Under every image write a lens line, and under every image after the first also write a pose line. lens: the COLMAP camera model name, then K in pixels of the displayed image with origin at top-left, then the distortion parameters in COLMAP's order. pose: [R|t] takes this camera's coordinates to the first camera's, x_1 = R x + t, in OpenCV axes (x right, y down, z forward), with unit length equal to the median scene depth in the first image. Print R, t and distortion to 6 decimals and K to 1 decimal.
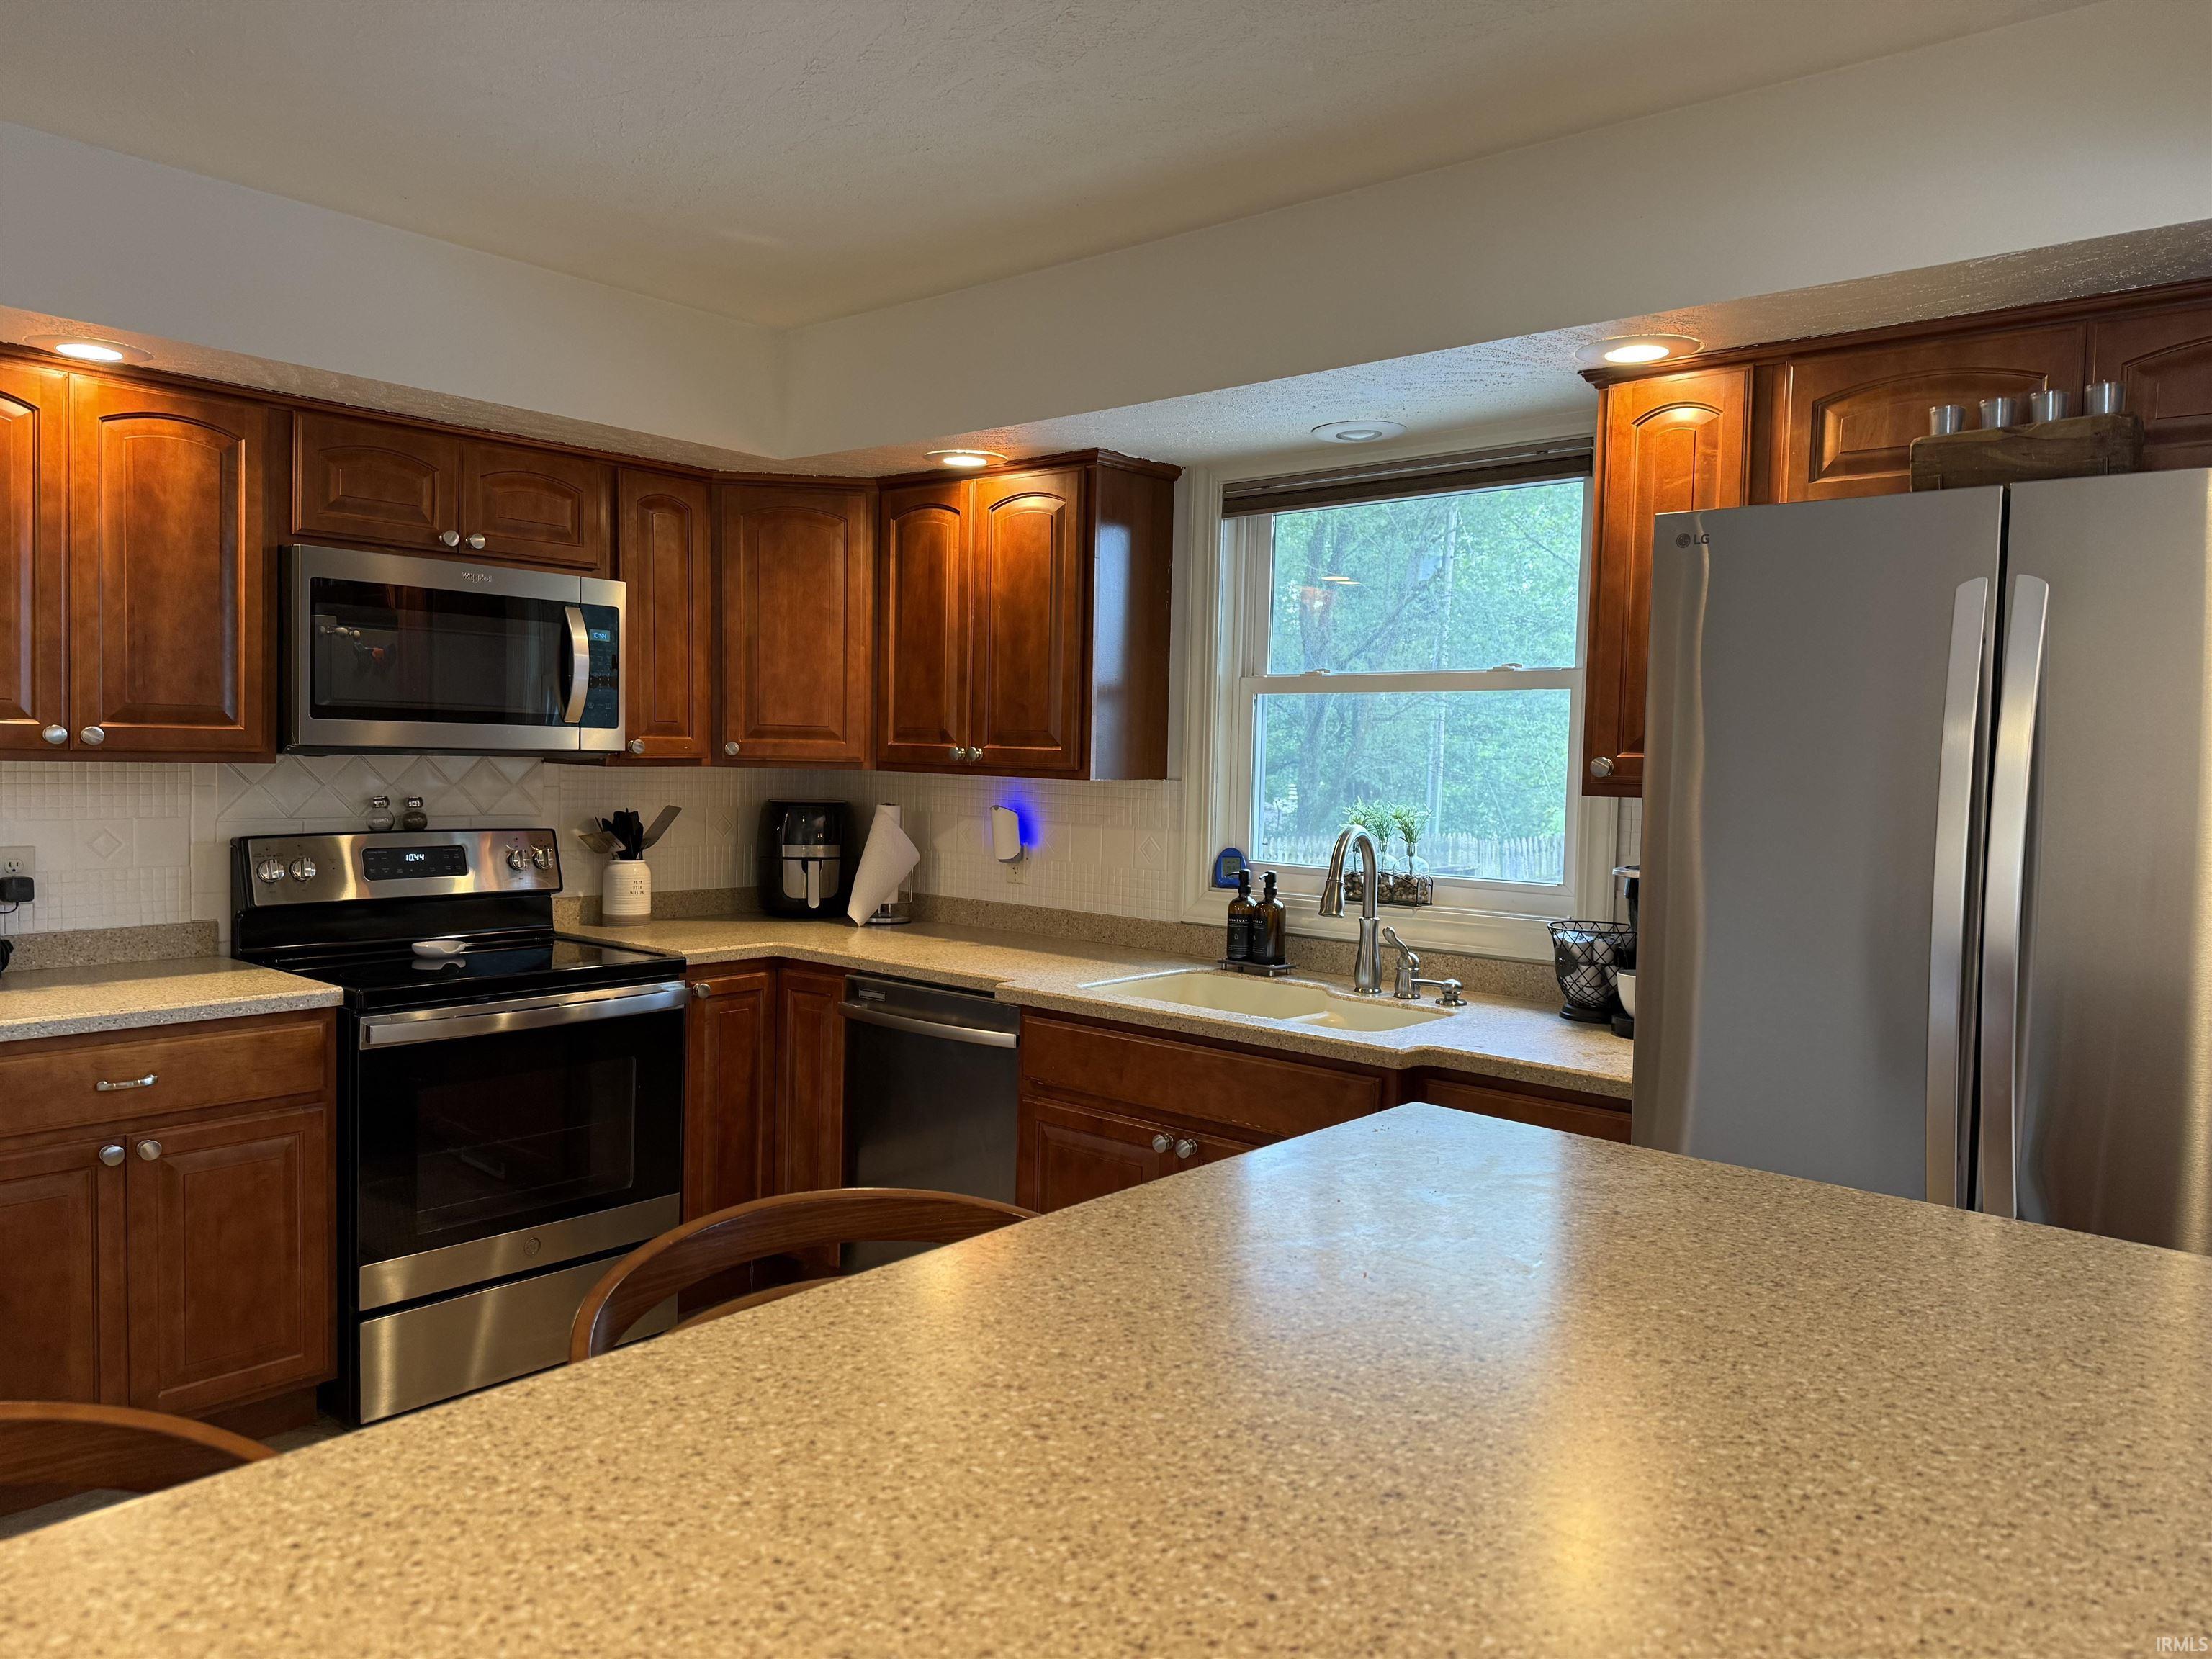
lens RADIAL K [[1573.3, 0, 1115.0], [0, 1573.3, 825.2], [0, 0, 1]] dist [0.034096, -0.041222]
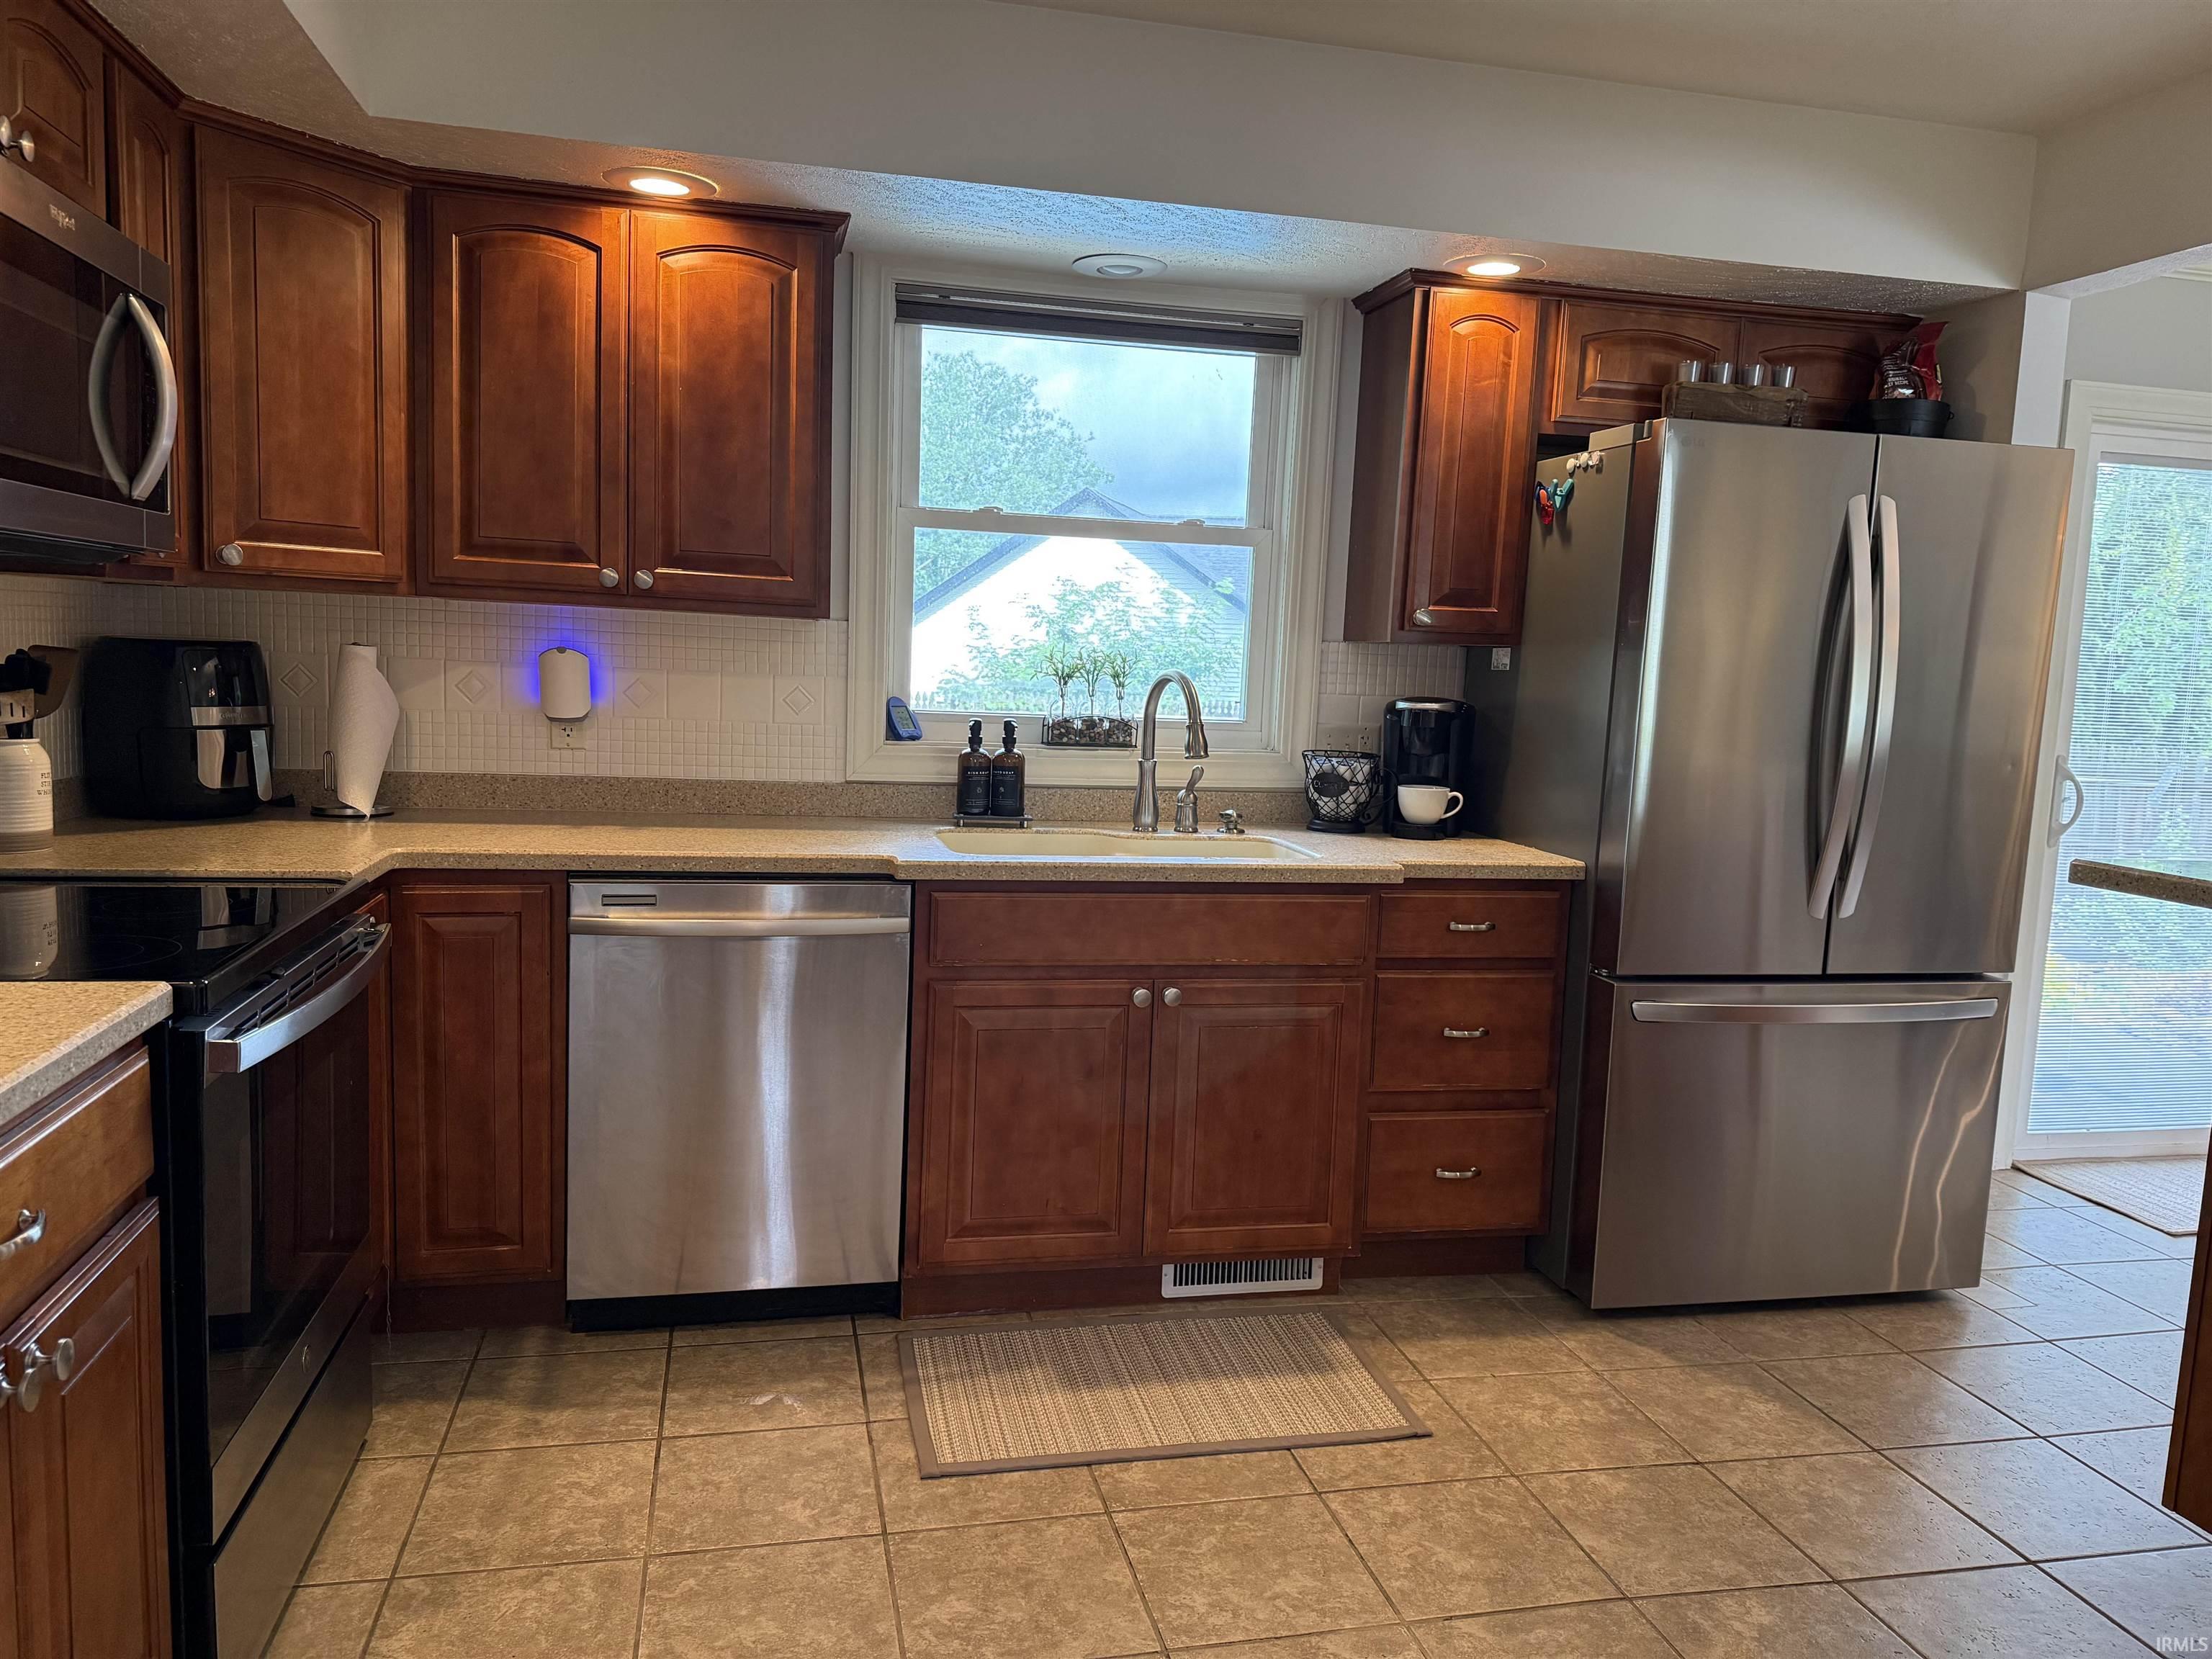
lens RADIAL K [[1573.3, 0, 1111.3], [0, 1573.3, 844.6], [0, 0, 1]] dist [0.034096, -0.041222]
pose [[0.589572, -0.093348, 0.802303, -0.624984], [0.009668, 0.994044, 0.108553, 0.001879], [-0.807658, -0.056243, 0.586963, 0.378973]]
